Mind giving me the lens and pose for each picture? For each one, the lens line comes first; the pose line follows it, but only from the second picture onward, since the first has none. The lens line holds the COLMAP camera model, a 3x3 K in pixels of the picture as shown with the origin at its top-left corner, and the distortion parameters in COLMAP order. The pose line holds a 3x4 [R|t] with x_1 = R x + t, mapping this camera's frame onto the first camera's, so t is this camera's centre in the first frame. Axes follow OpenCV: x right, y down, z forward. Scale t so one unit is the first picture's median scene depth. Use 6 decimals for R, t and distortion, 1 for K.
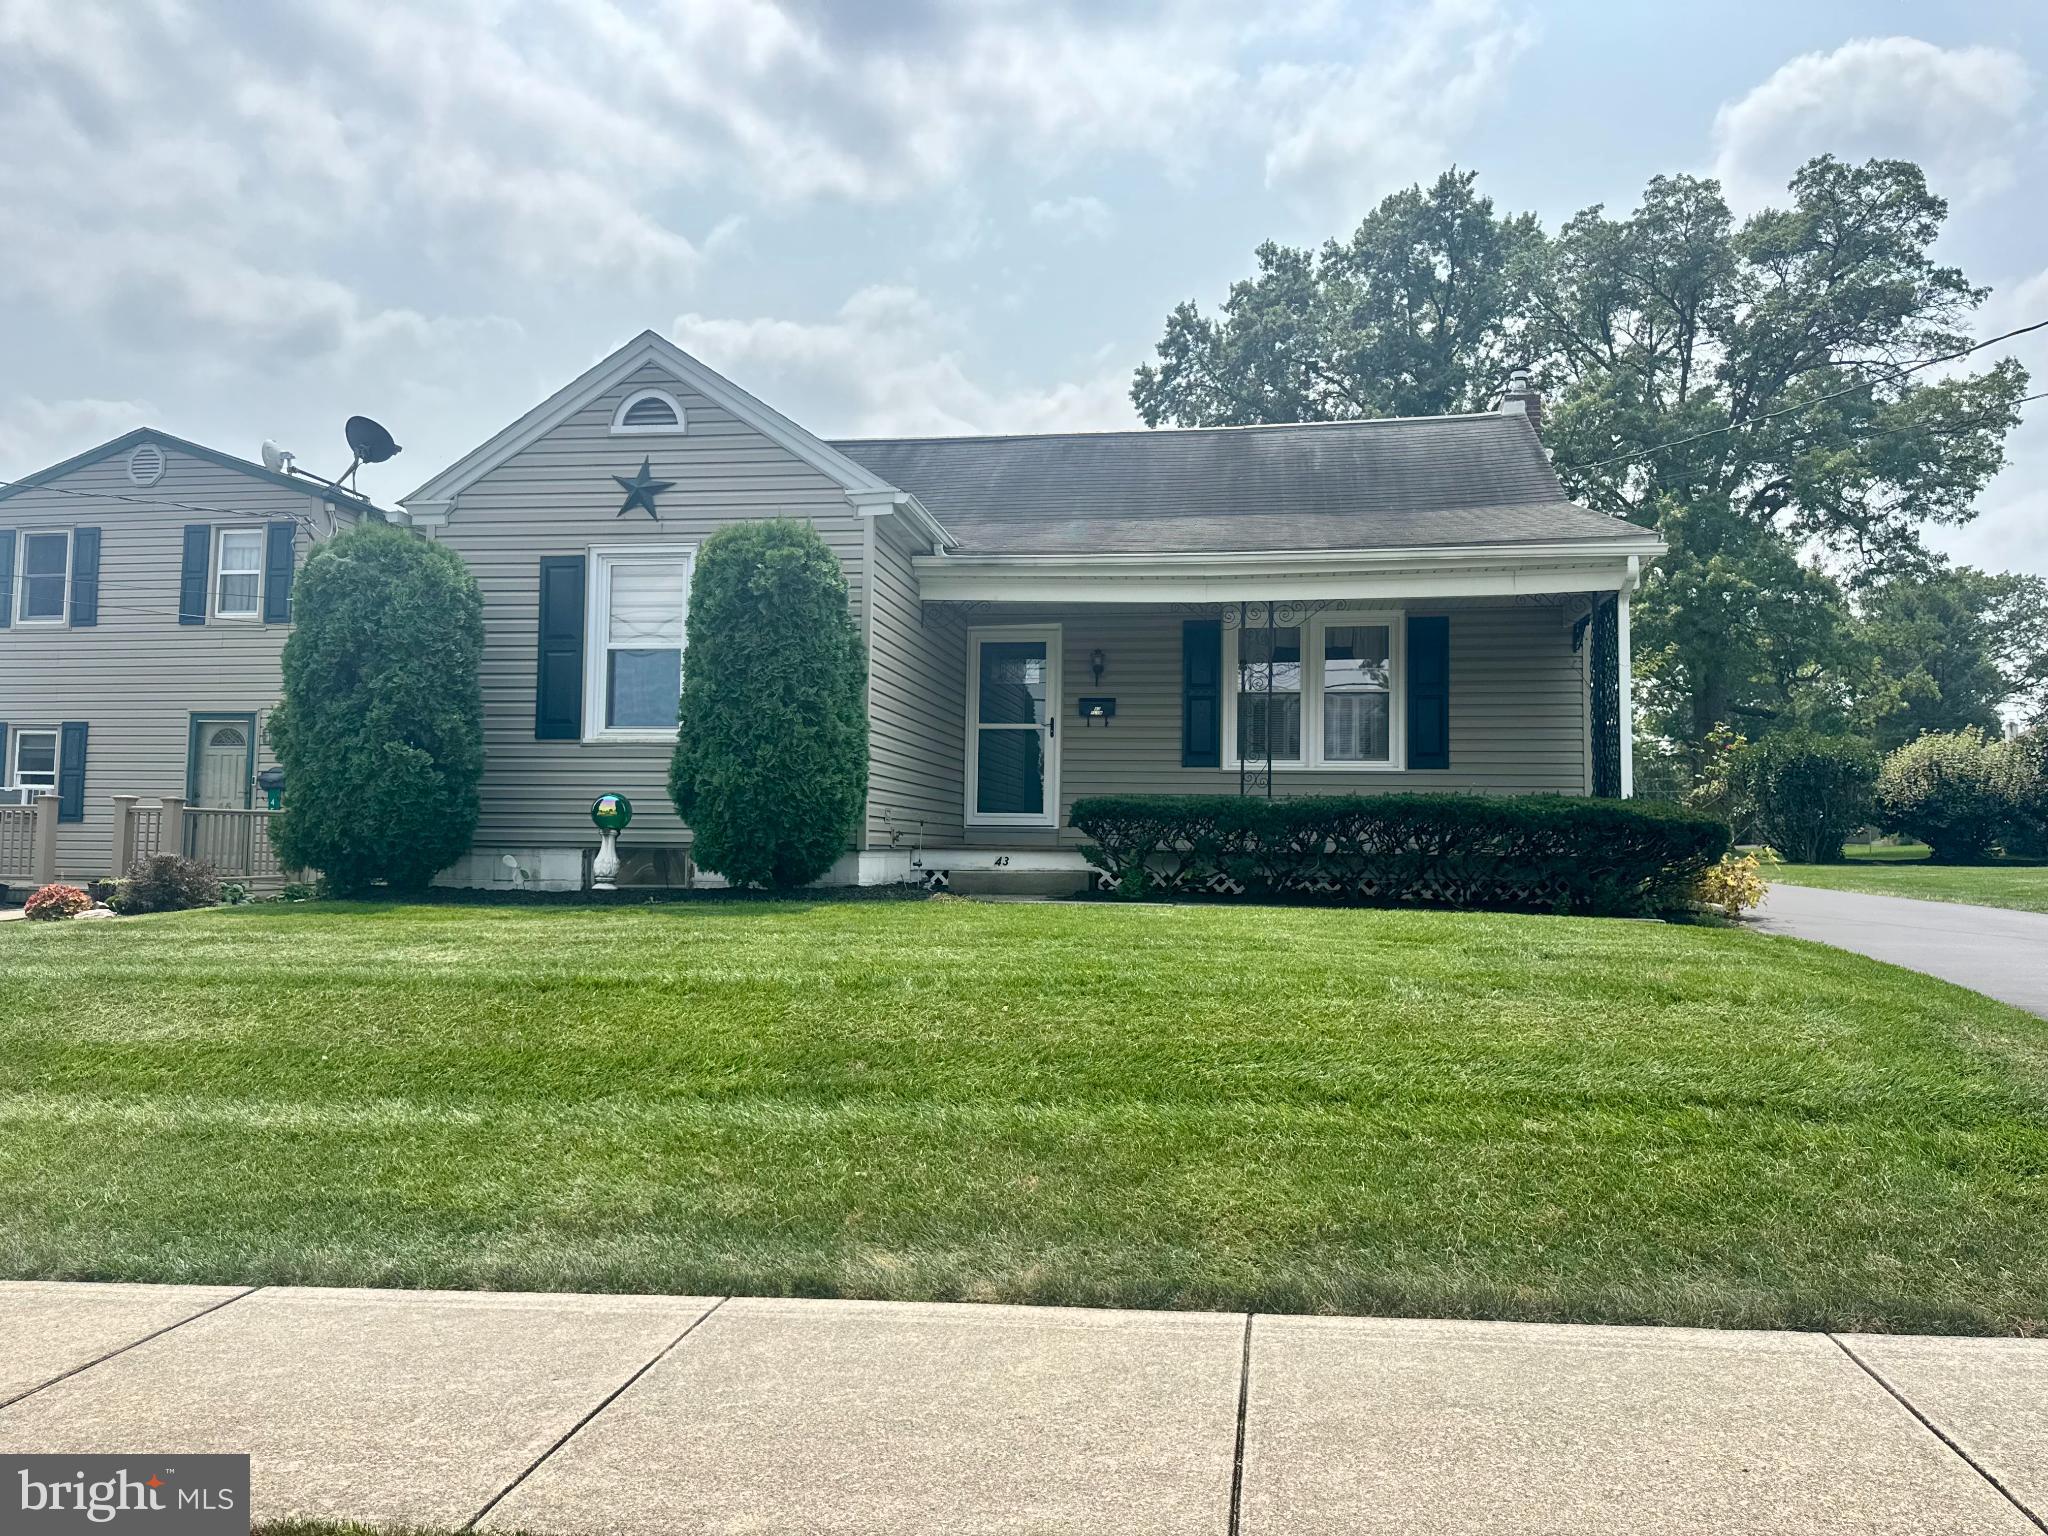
lens RADIAL K [[1427.9, 0, 1020.8], [0, 1427.9, 763.8], [0, 0, 1]] dist [0.095484, -0.138847]
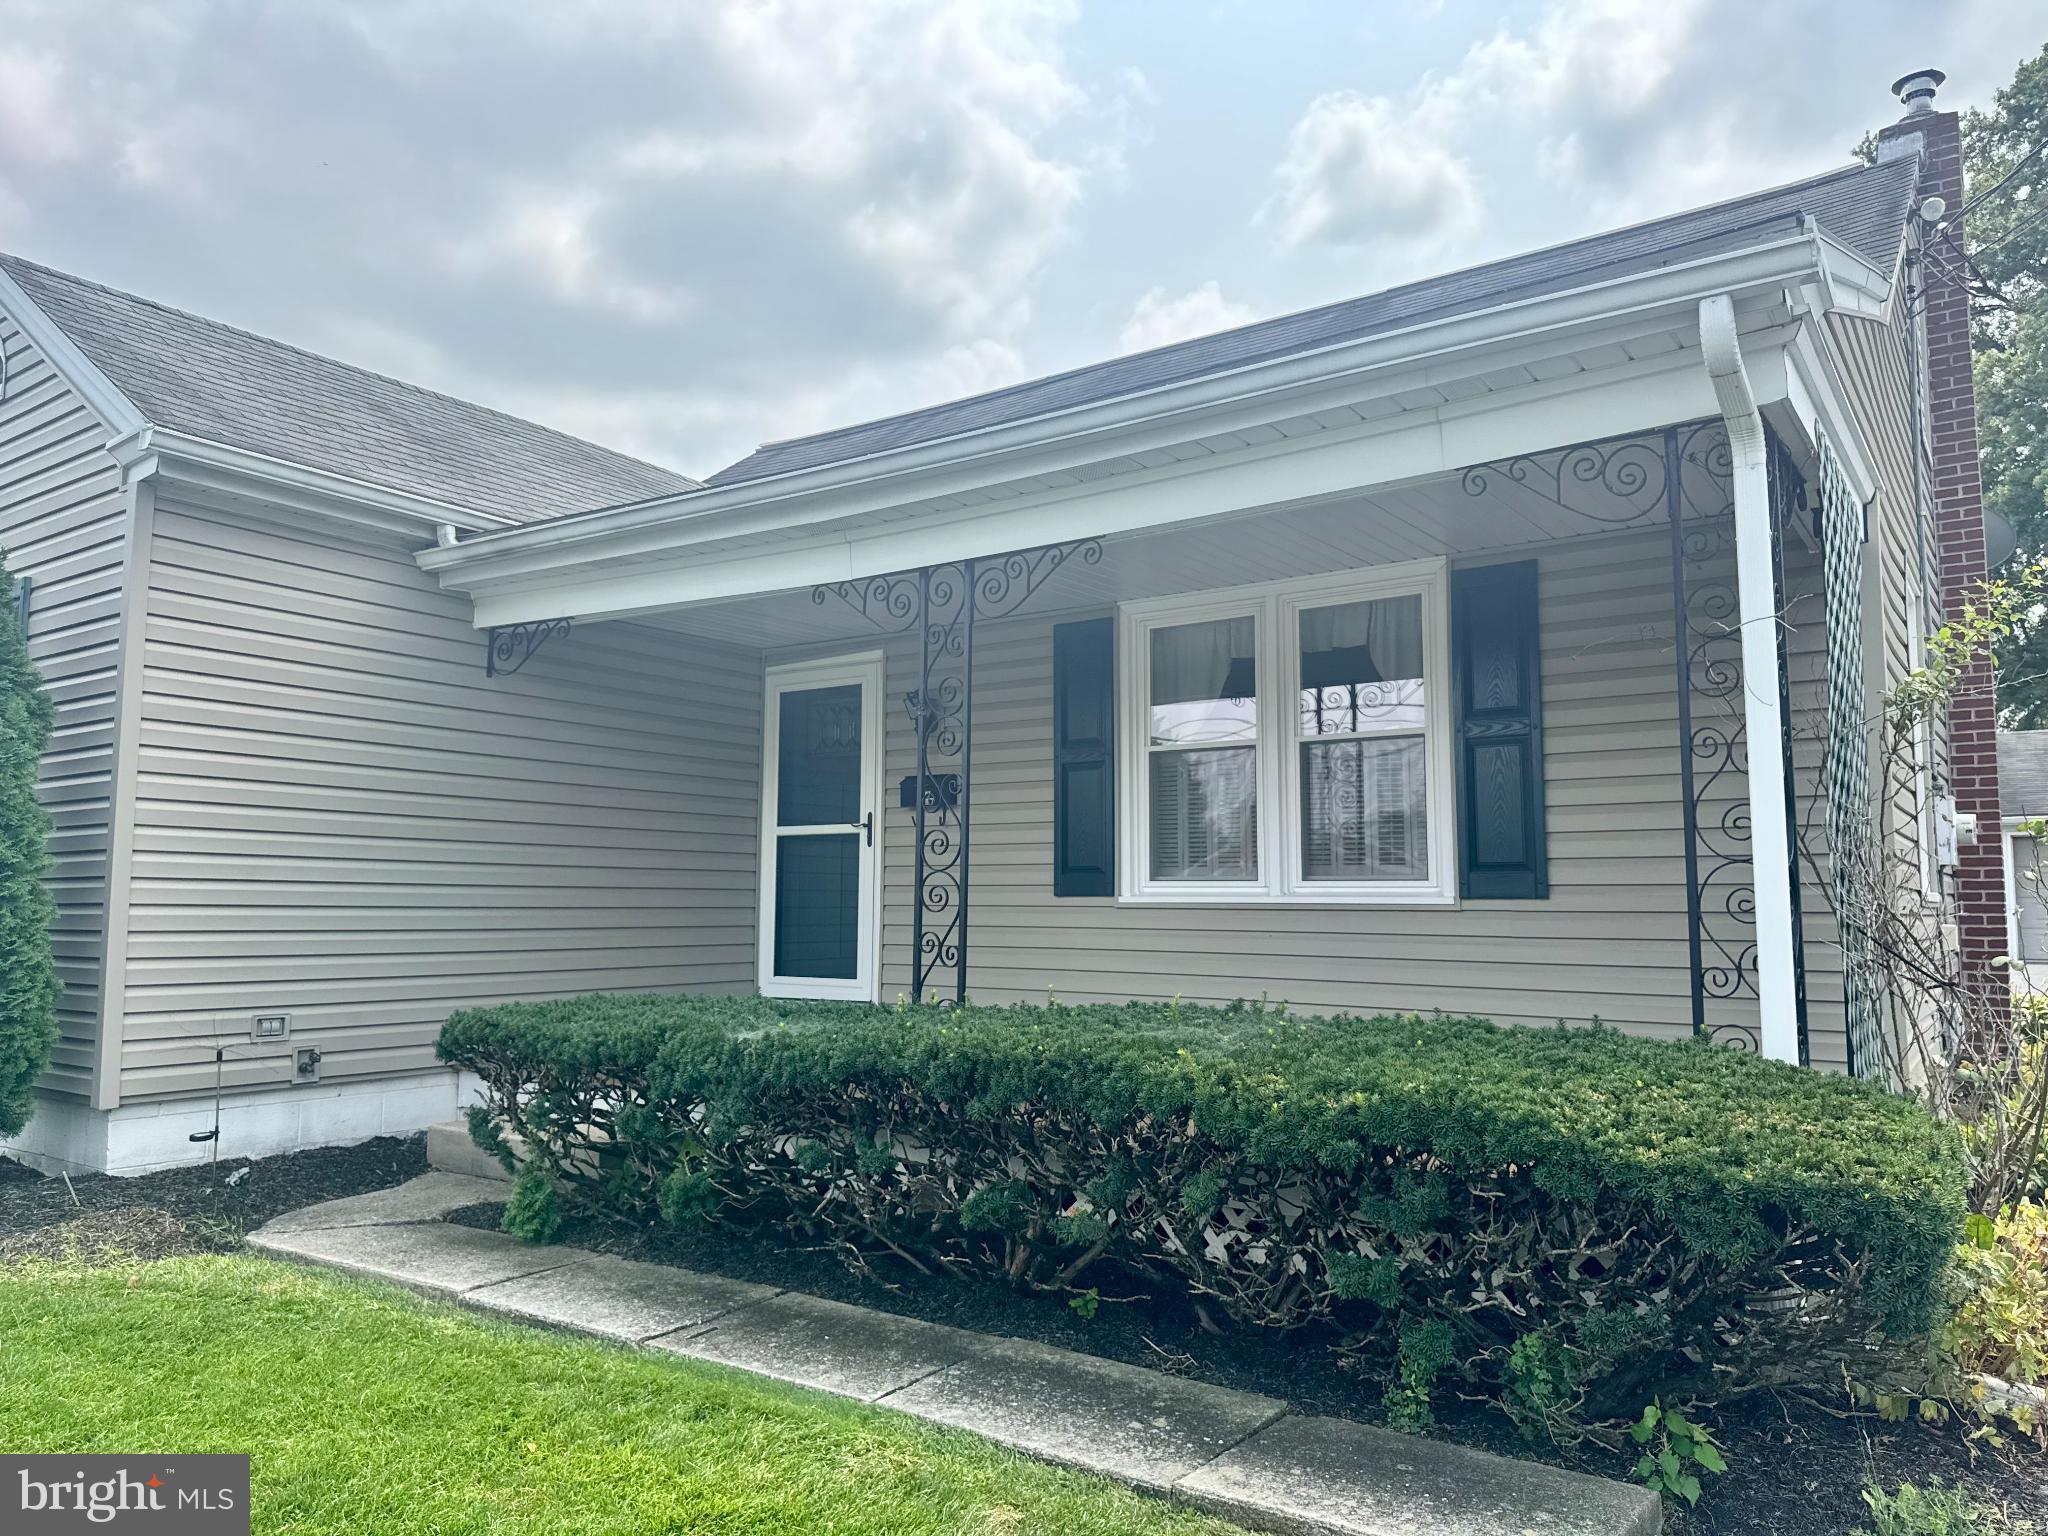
lens RADIAL K [[1427.9, 0, 1020.8], [0, 1427.9, 763.8], [0, 0, 1]] dist [0.095484, -0.138847]
pose [[0.894434, -0.055283, -0.443769, 0.340884], [0.036533, 0.998046, -0.050698, -0.020759], [0.445705, 0.029134, 0.894706, 0.513814]]
